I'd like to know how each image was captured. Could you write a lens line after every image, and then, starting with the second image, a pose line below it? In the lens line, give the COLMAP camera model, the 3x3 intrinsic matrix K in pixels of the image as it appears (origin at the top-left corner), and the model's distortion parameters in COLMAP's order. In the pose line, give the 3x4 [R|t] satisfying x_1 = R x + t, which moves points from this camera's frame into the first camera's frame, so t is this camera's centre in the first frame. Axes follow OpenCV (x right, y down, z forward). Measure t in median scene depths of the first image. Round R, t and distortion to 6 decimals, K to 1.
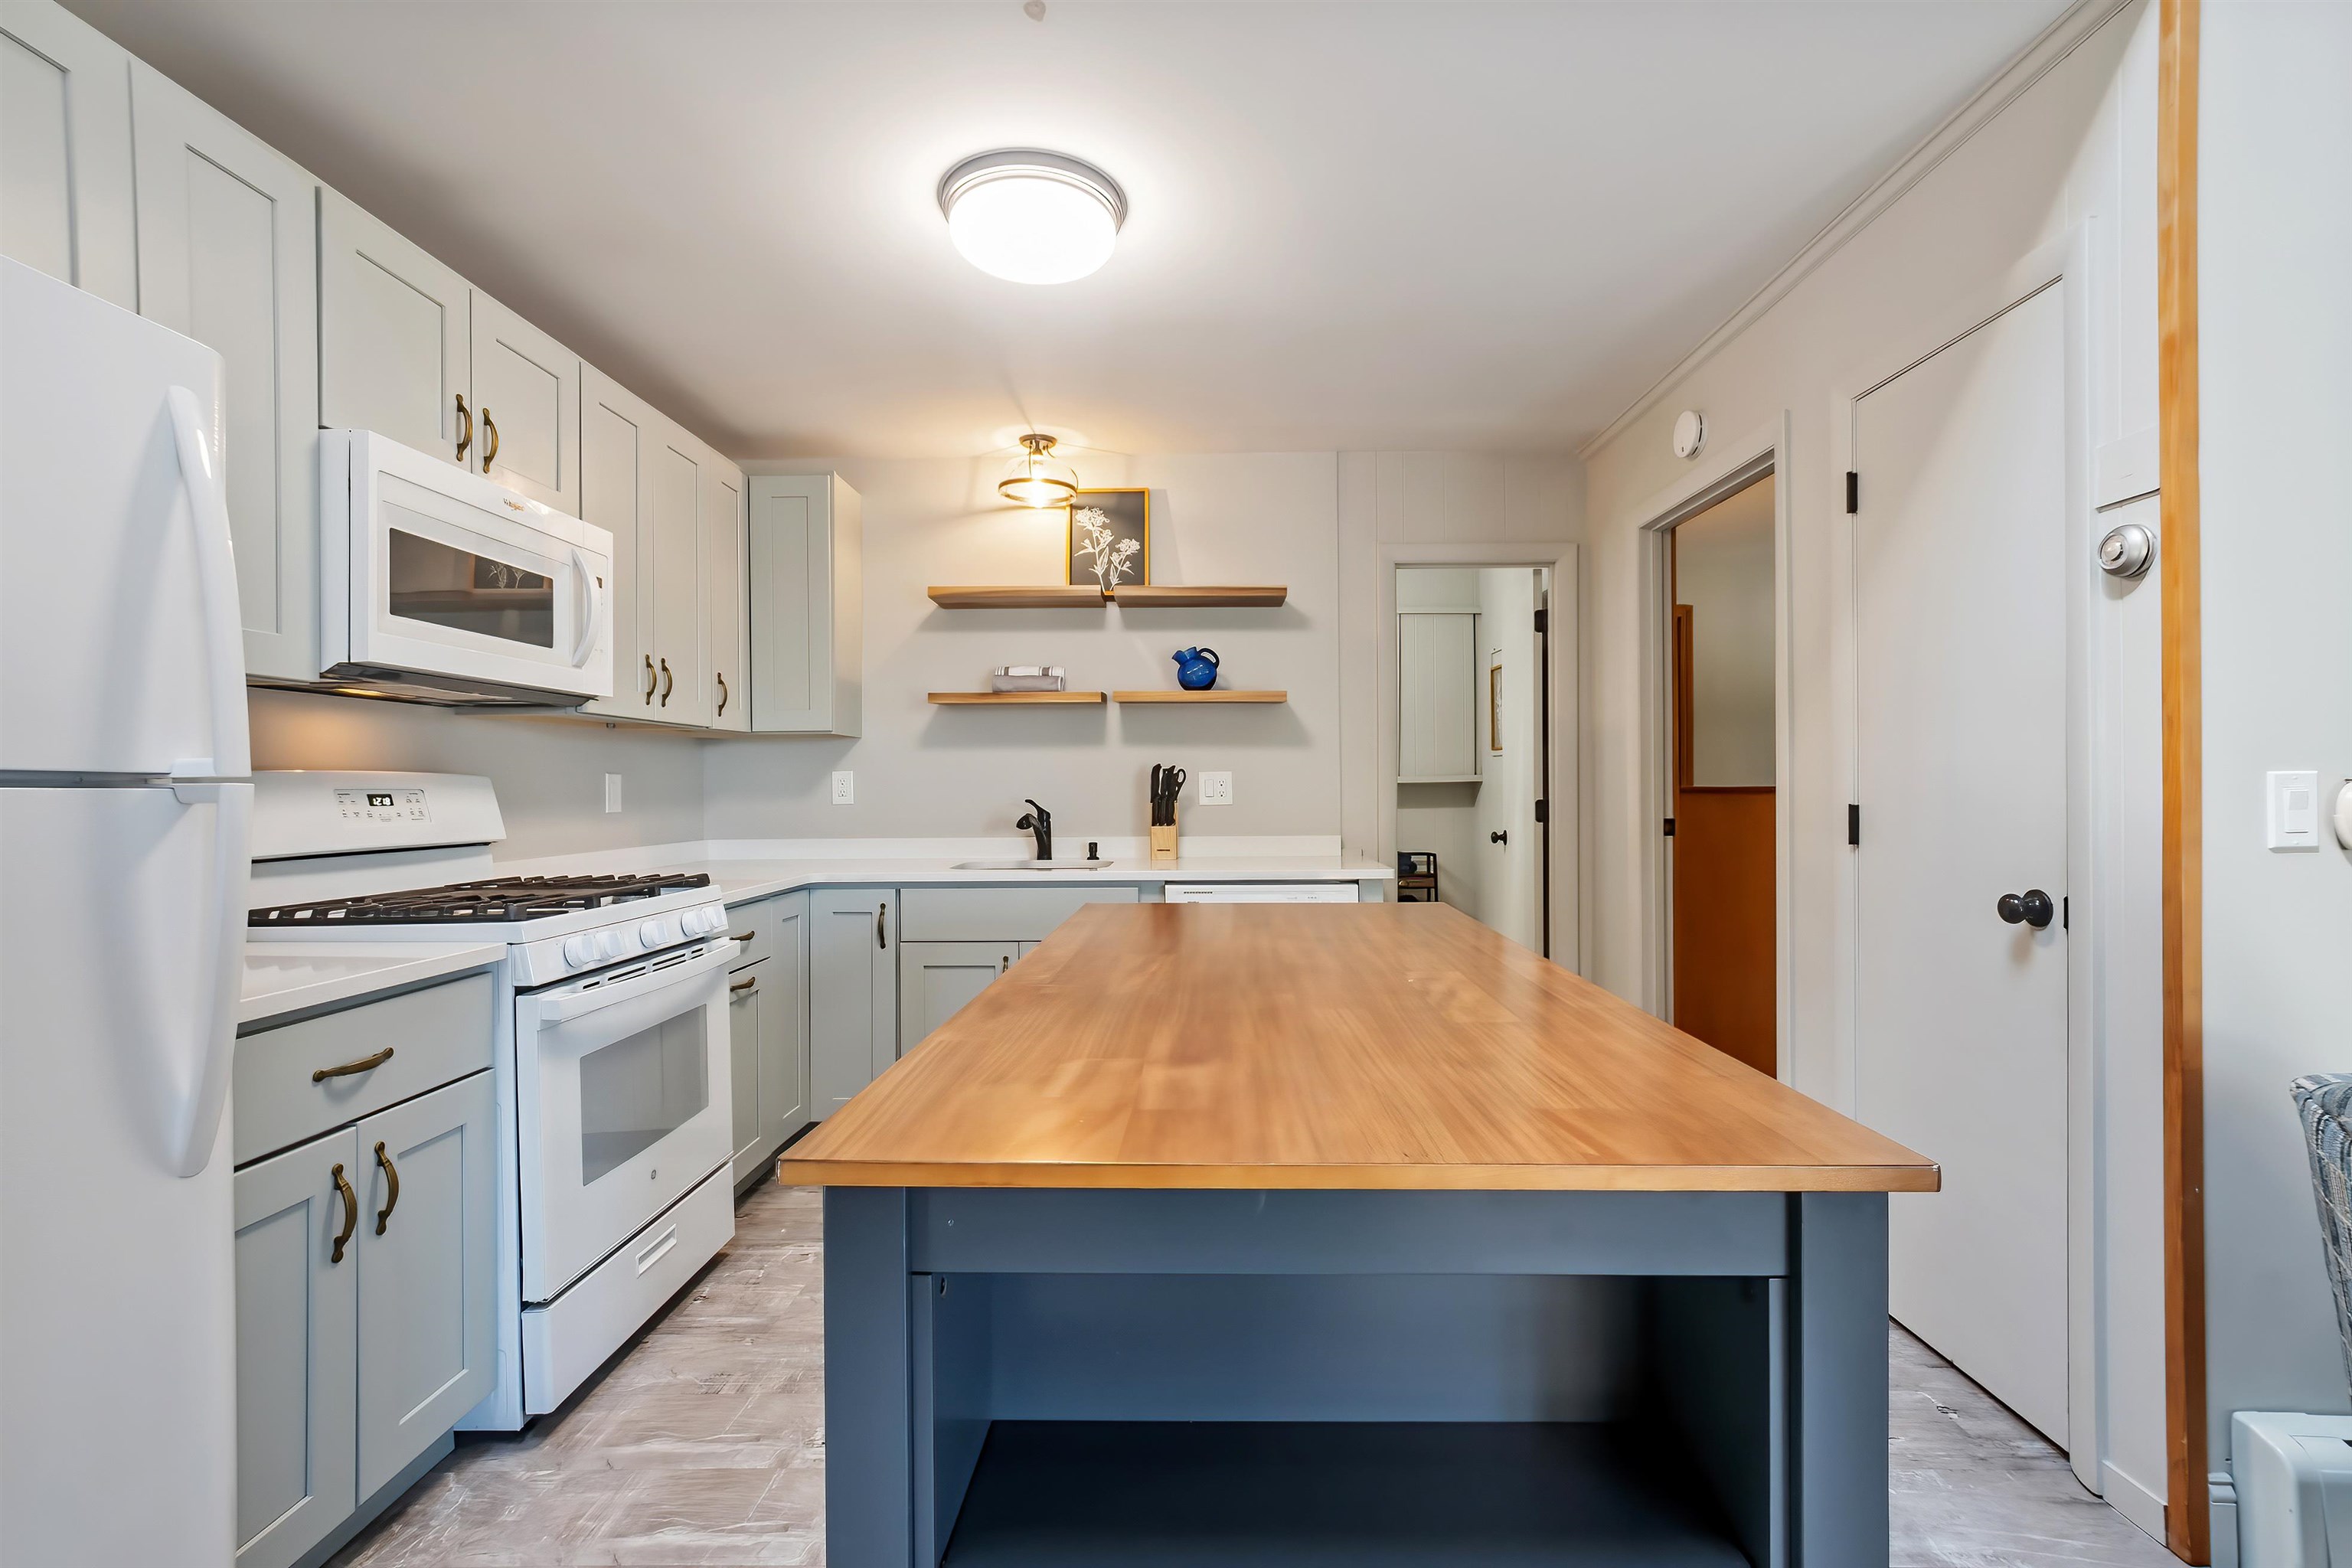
lens RADIAL K [[1051.3, 0, 1179.8], [0, 1051.3, 775.6], [0, 0, 1]] dist [-0.010398, 0.004673]
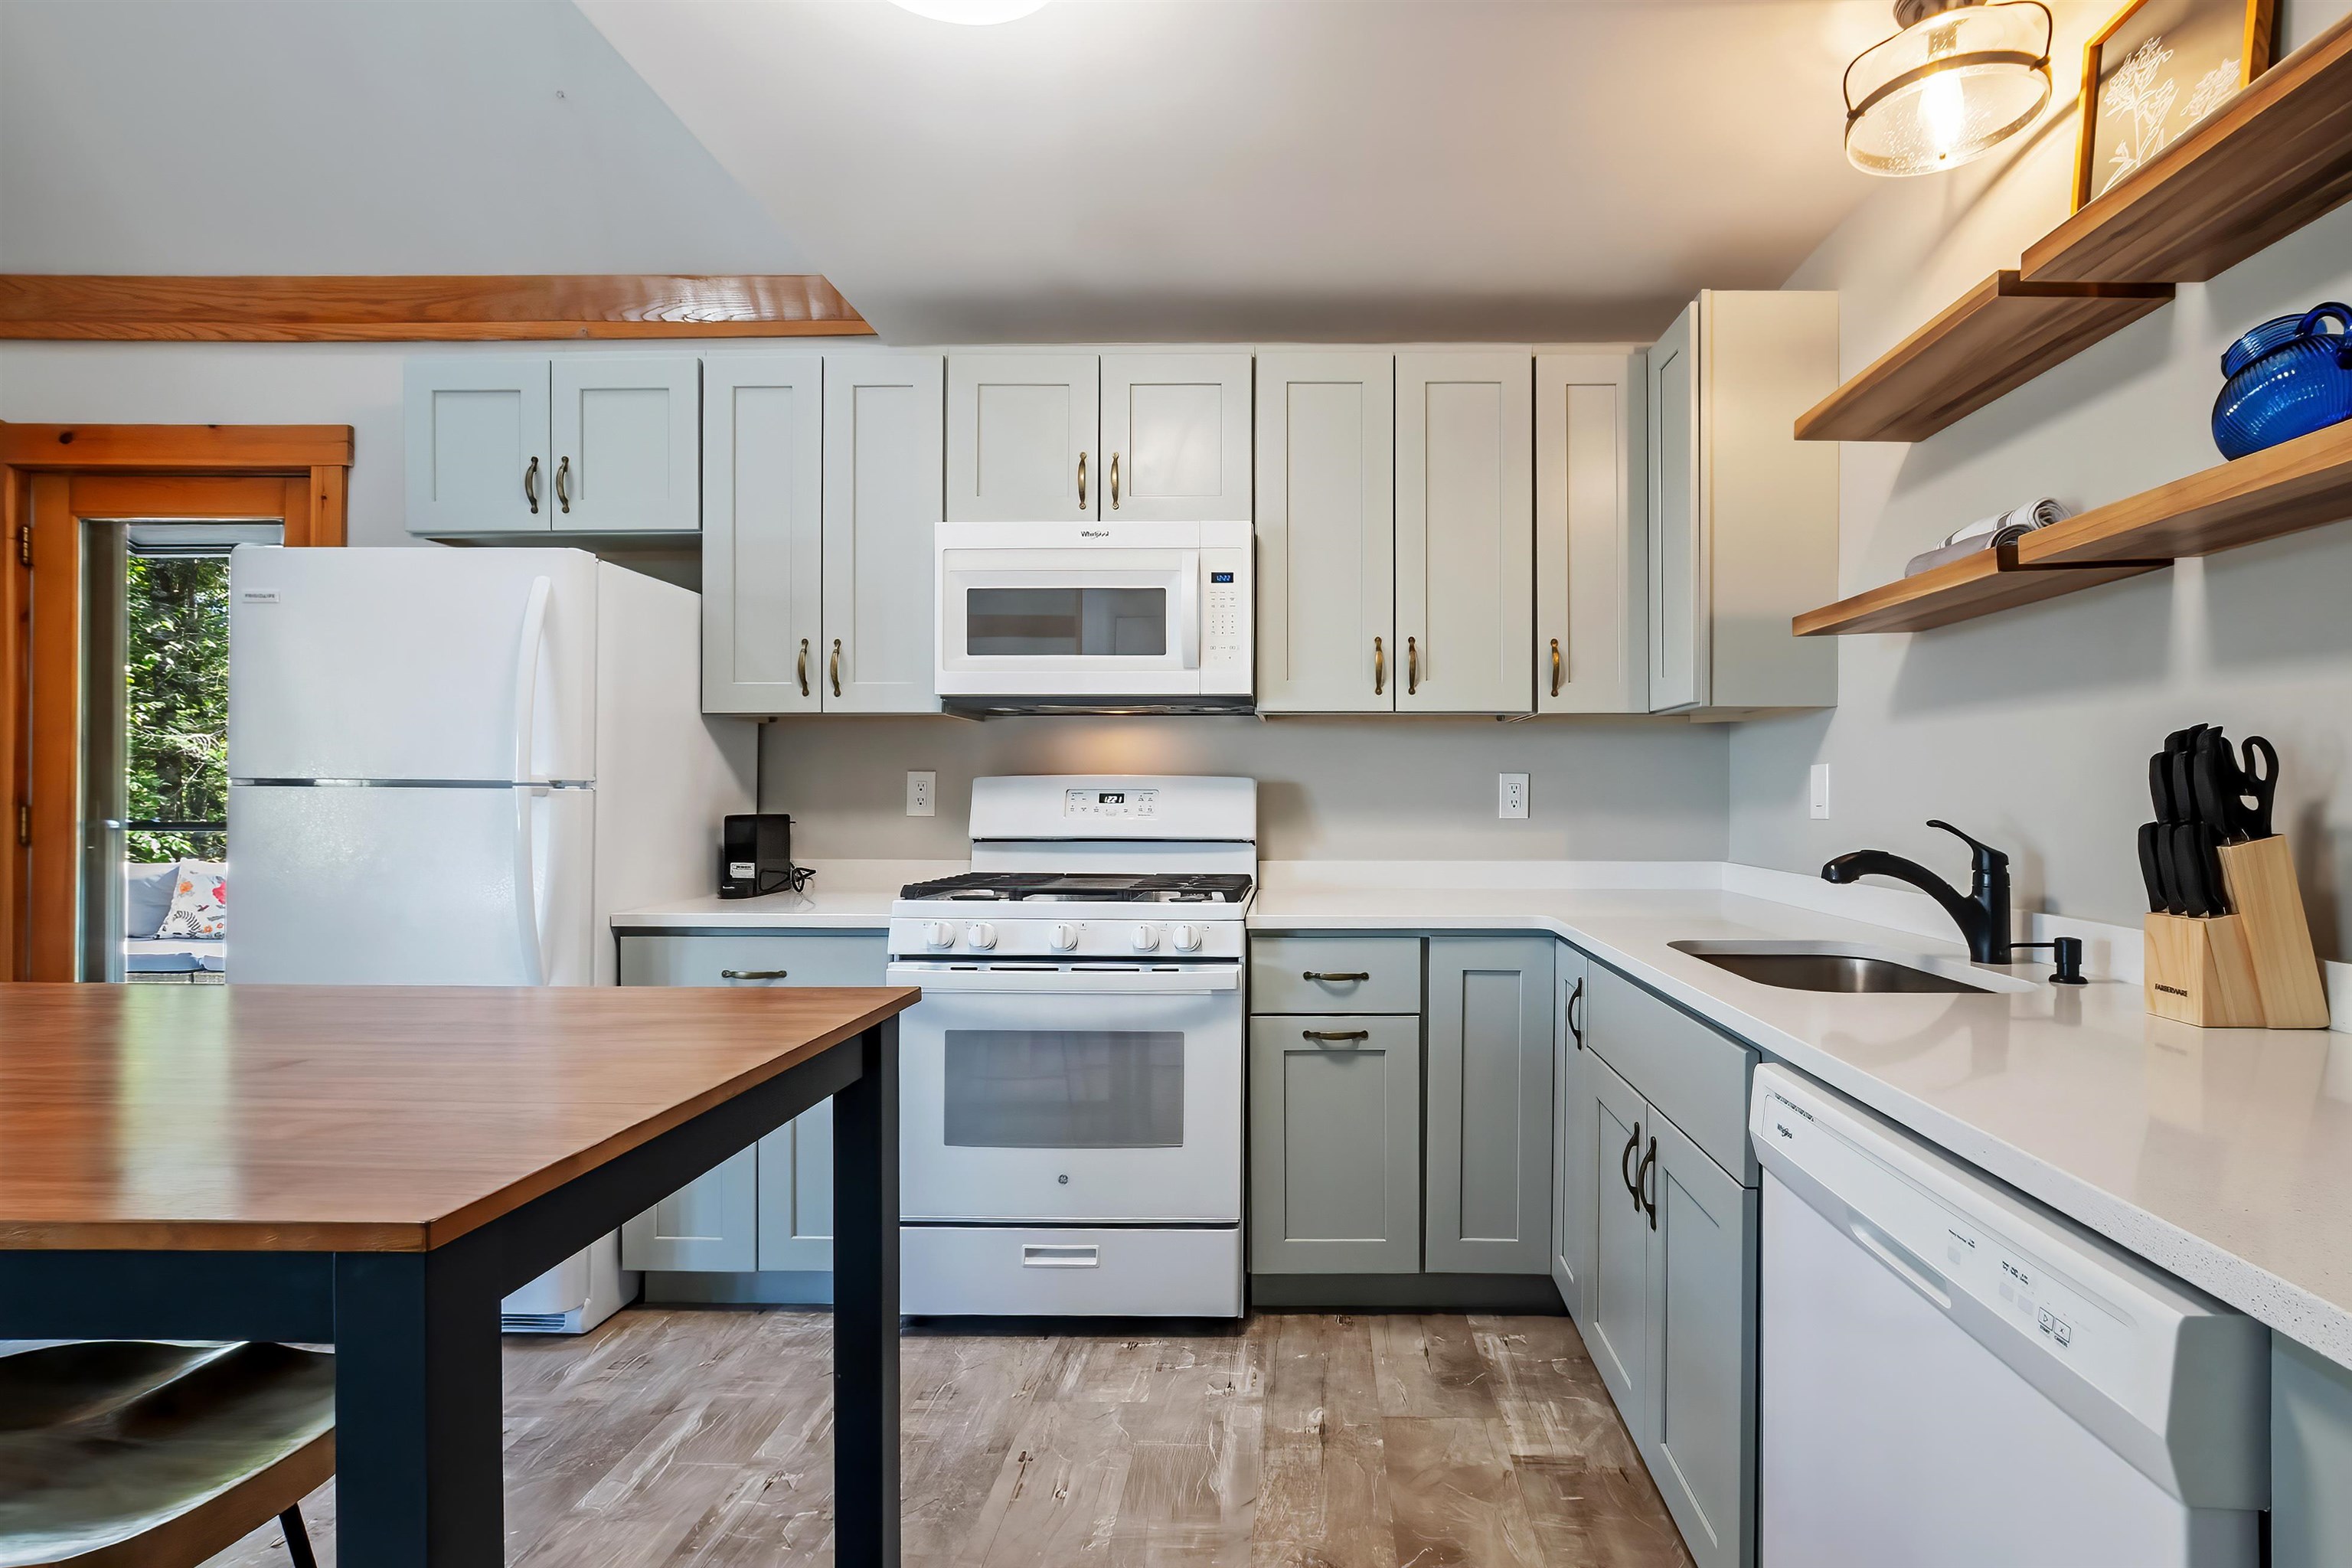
lens RADIAL K [[1092.0, 0, 1296.2], [0, 1092.0, 797.5], [0, 0, 1]] dist [-0.011531, 0.003289]
pose [[0.011535, 0.011938, -0.999862, 0.318112], [0.008701, 0.999890, 0.012038, 0.005281], [0.999896, -0.008838, 0.011430, 0.731464]]
